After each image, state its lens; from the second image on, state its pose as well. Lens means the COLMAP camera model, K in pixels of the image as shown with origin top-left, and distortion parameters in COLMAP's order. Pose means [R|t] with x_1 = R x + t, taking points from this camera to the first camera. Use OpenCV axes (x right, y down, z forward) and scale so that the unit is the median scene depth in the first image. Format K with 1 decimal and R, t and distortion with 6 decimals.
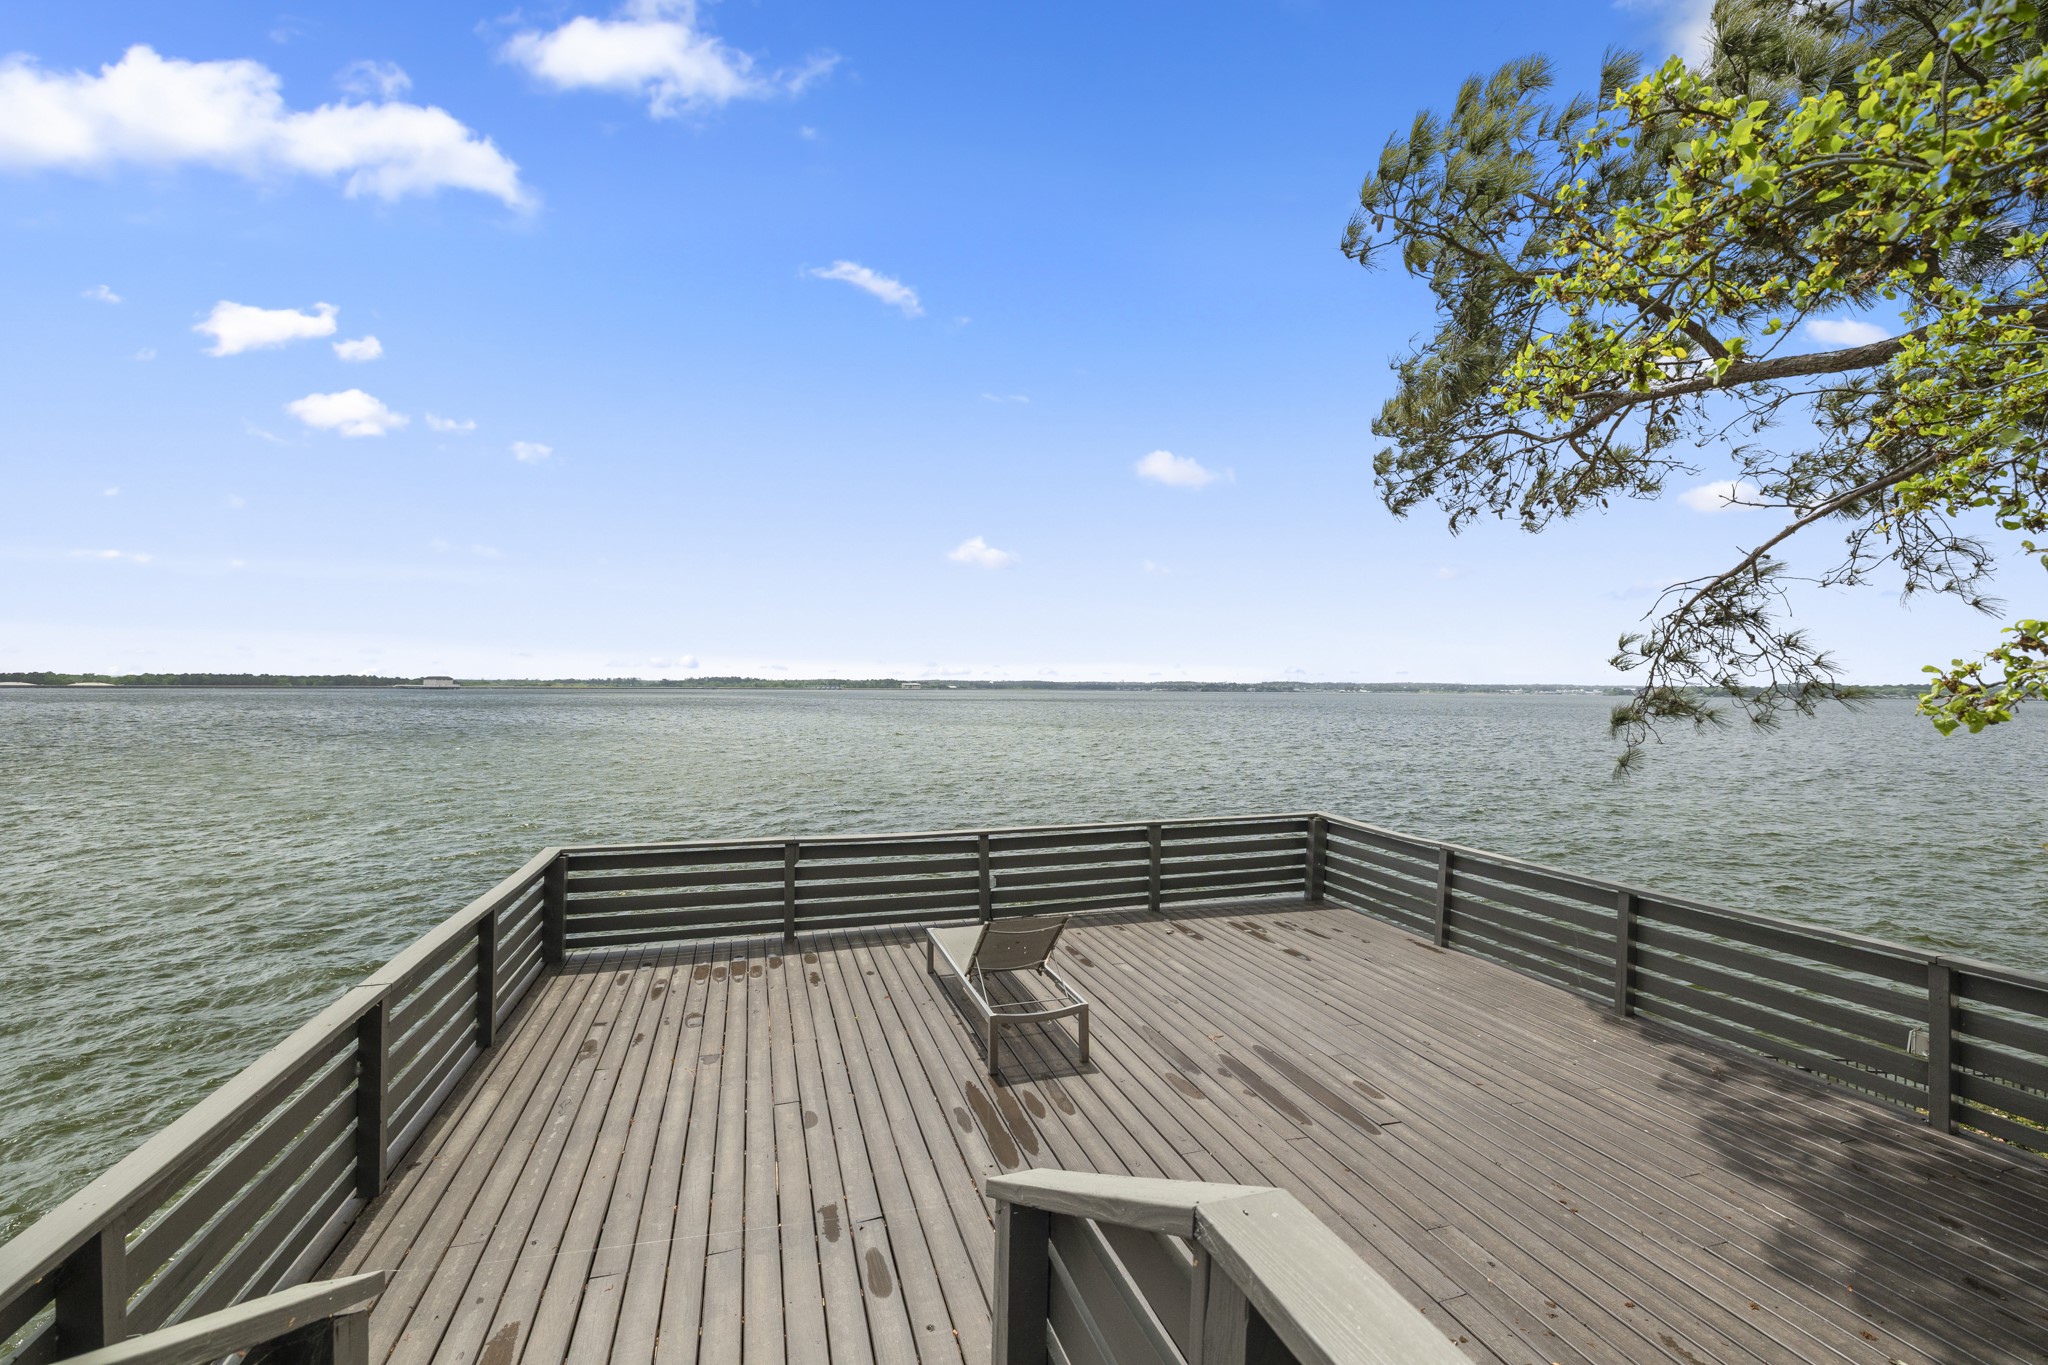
lens RADIAL K [[868.8, 0, 1016.5], [0, 868.8, 680.8], [0, 0, 1]] dist [0.003135, 0.000385]
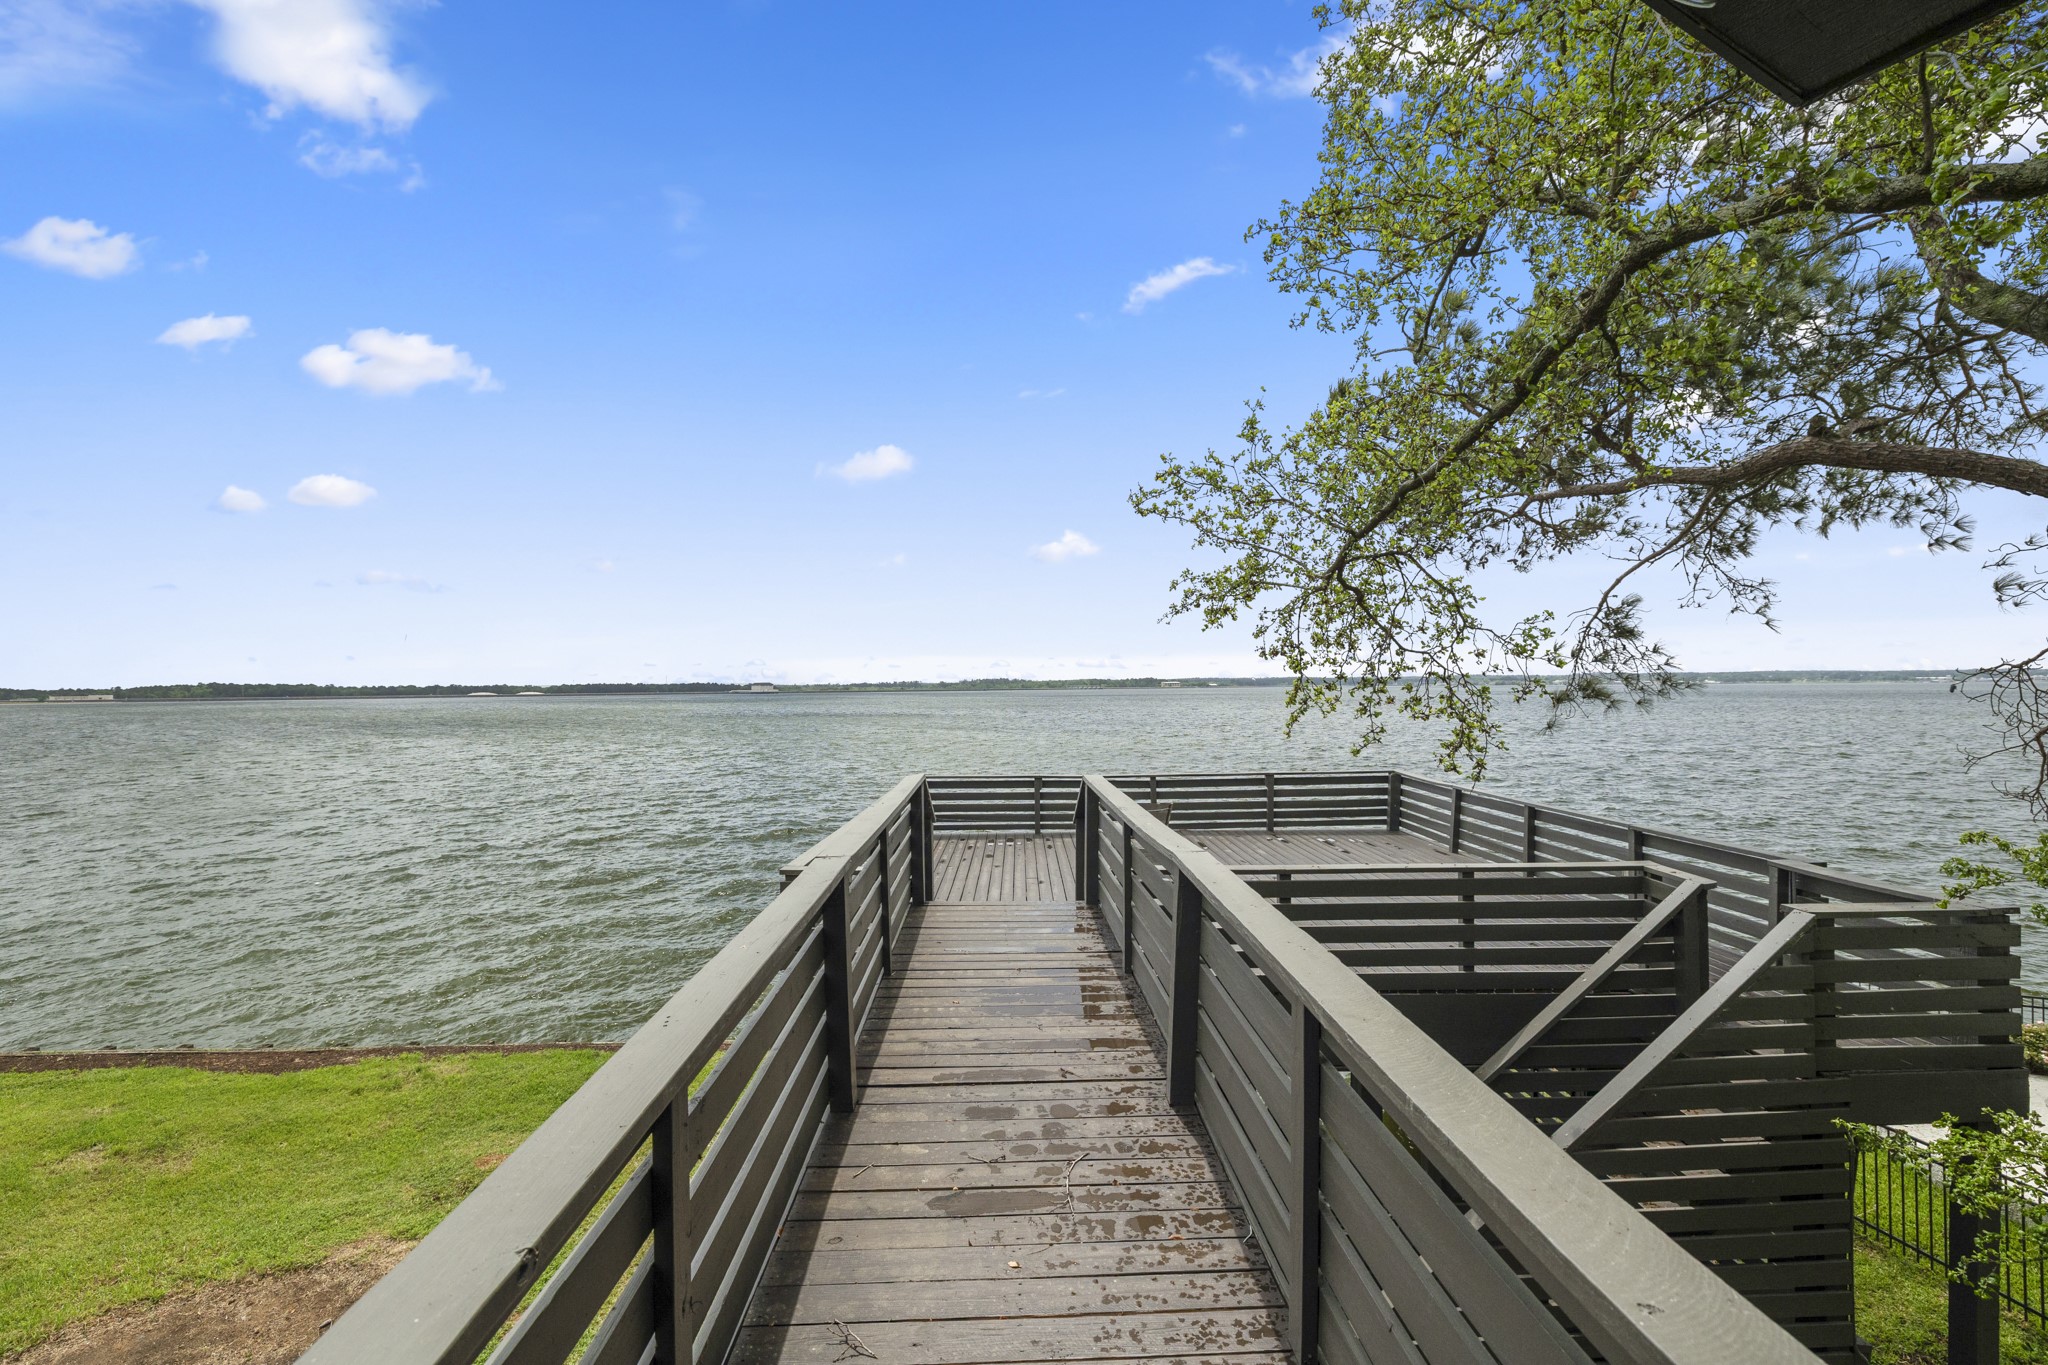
lens RADIAL K [[868.8, 0, 1020.0], [0, 868.8, 683.5], [0, 0, 1]] dist [0.003135, 0.000385]
pose [[0.956873, -0.017071, -0.290004, 0.211743], [0.018487, 0.999827, 0.002144, -0.005806], [0.289917, -0.007413, 0.957023, -0.663426]]
